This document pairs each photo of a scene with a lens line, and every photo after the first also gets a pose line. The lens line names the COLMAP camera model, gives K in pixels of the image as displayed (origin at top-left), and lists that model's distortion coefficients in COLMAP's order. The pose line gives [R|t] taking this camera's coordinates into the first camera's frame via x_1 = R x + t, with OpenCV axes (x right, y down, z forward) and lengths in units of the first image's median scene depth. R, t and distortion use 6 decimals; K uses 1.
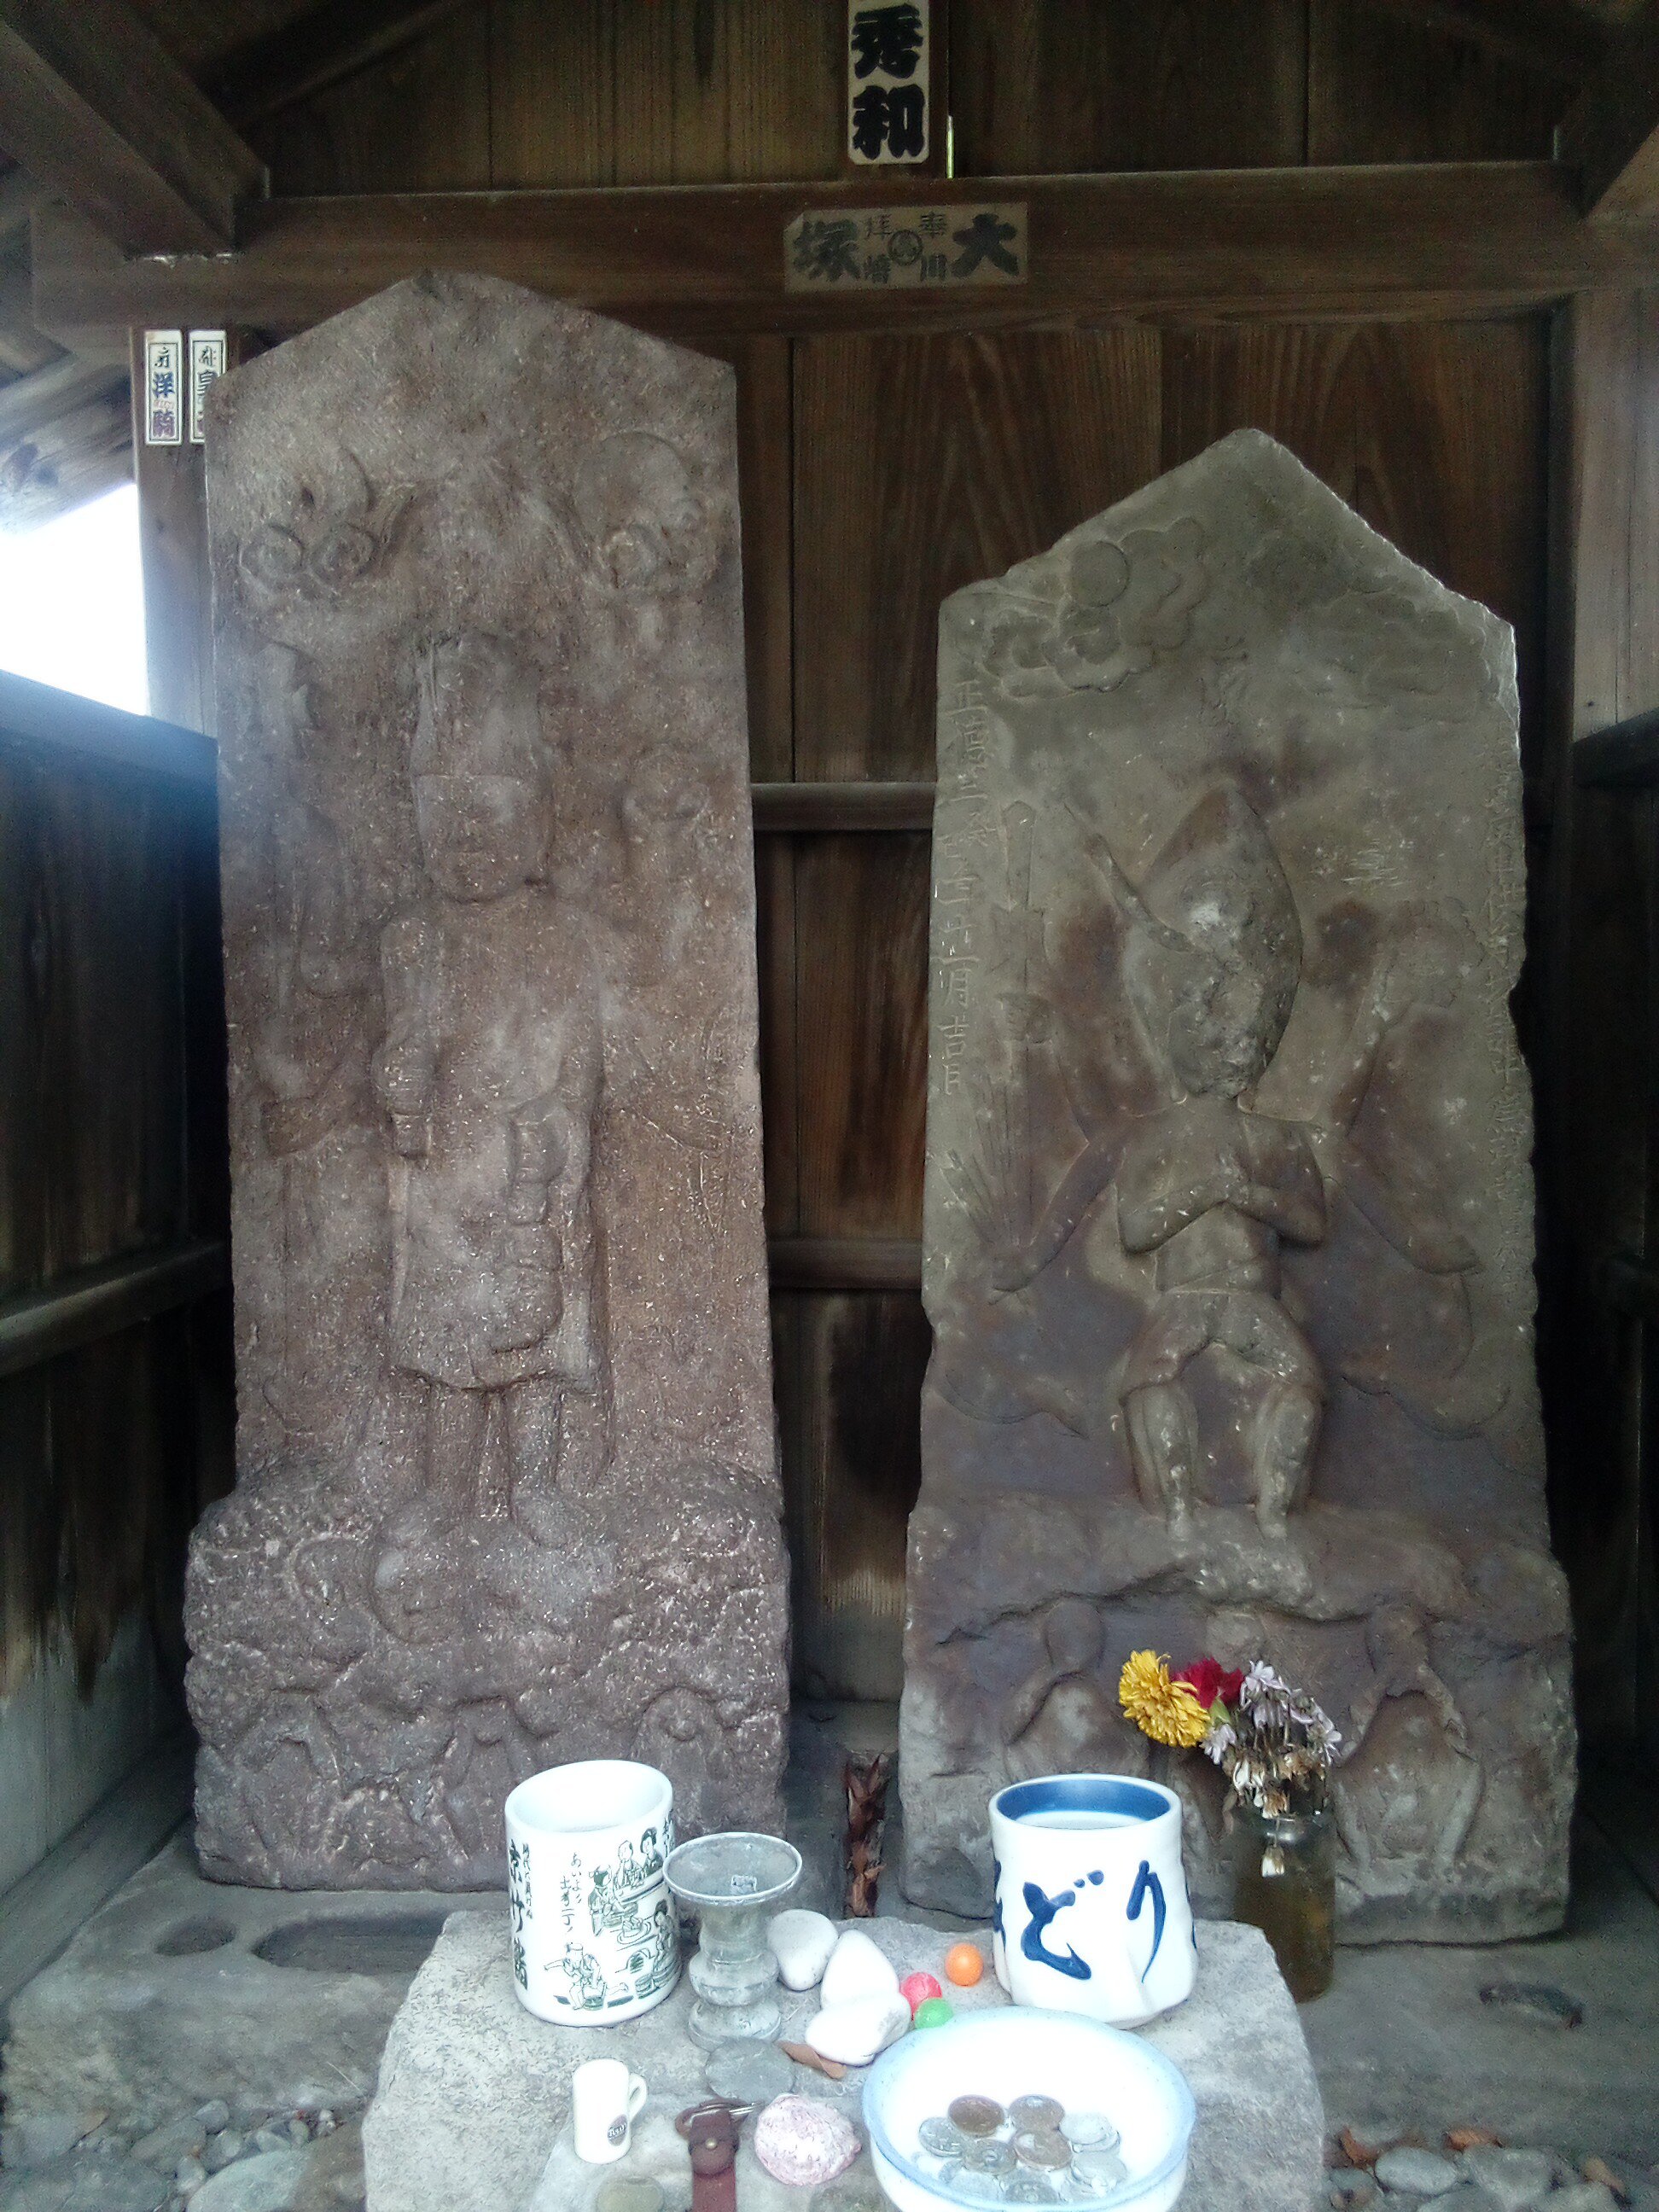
lens RADIAL K [[1843.8, 0, 829.5], [0, 1843.8, 1106.0], [0, 0, 1]] dist [0.089535, -0.134588]
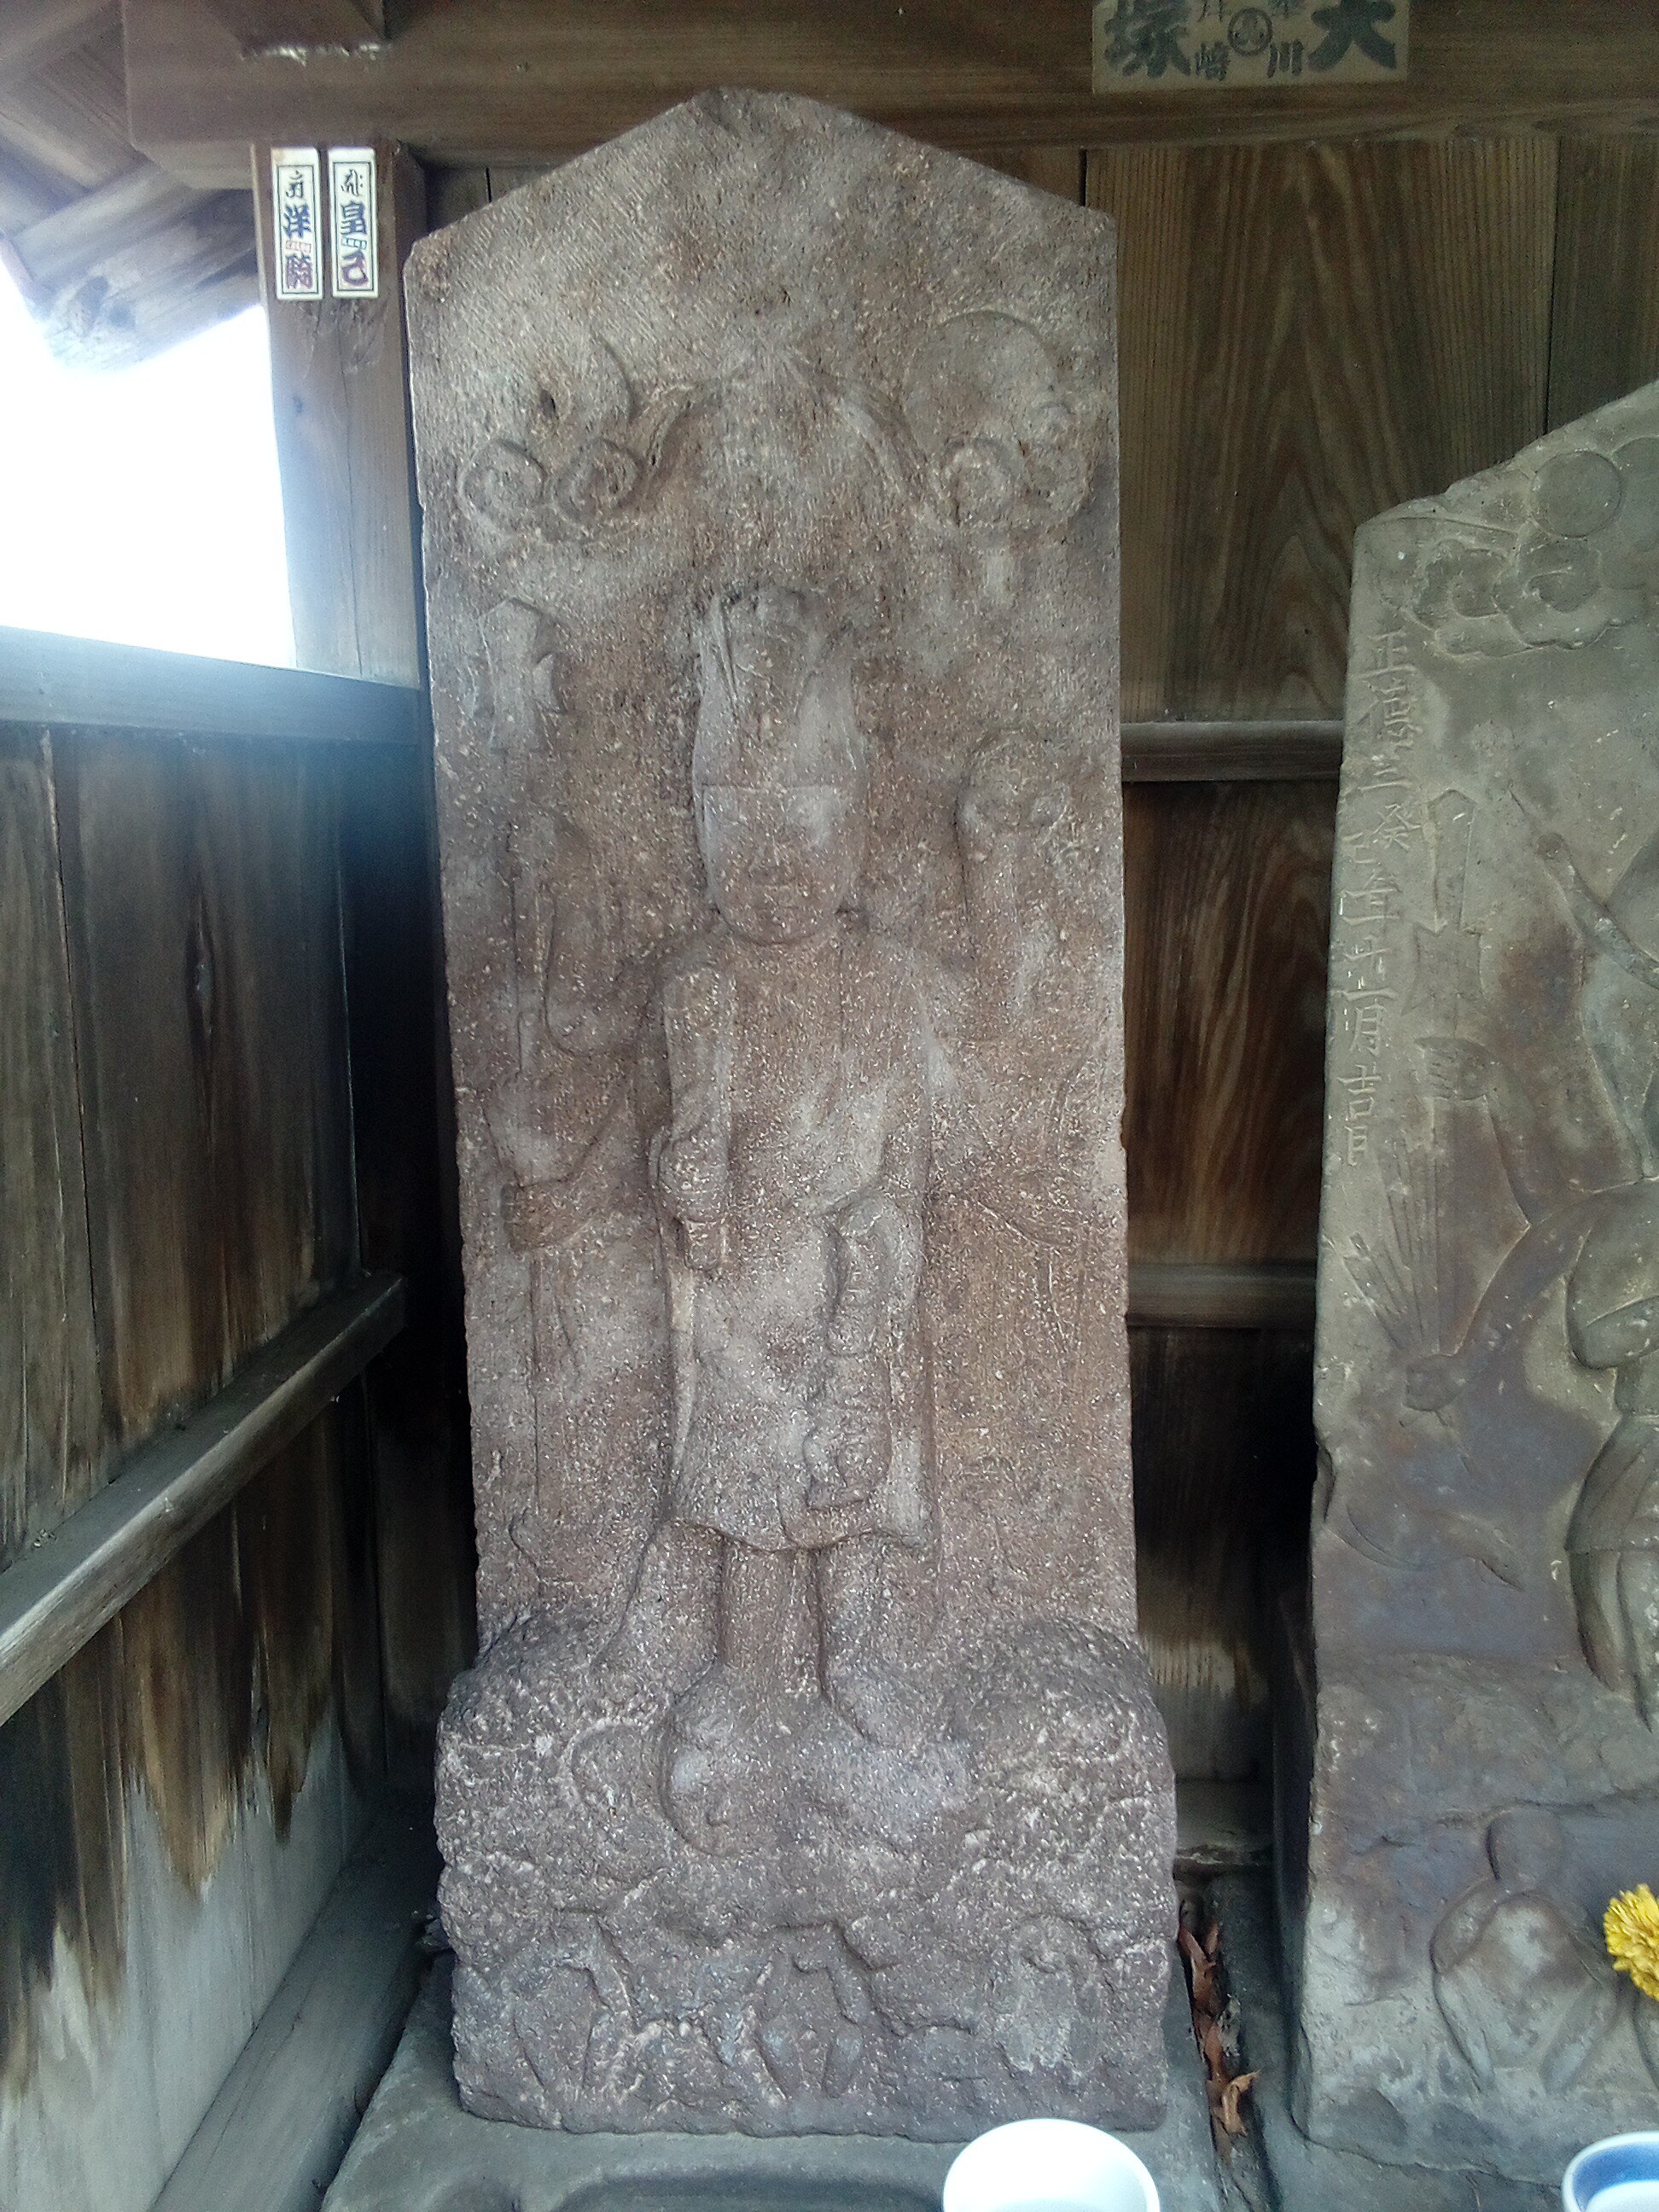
lens RADIAL K [[1843.8, 0, 829.5], [0, 1843.8, 1106.0], [0, 0, 1]] dist [0.089535, -0.134588]
pose [[0.999986, -0.005276, -0.000070, -0.166131], [0.005250, 0.993553, 0.113251, -0.127340], [-0.000528, -0.113250, 0.993566, 0.213746]]
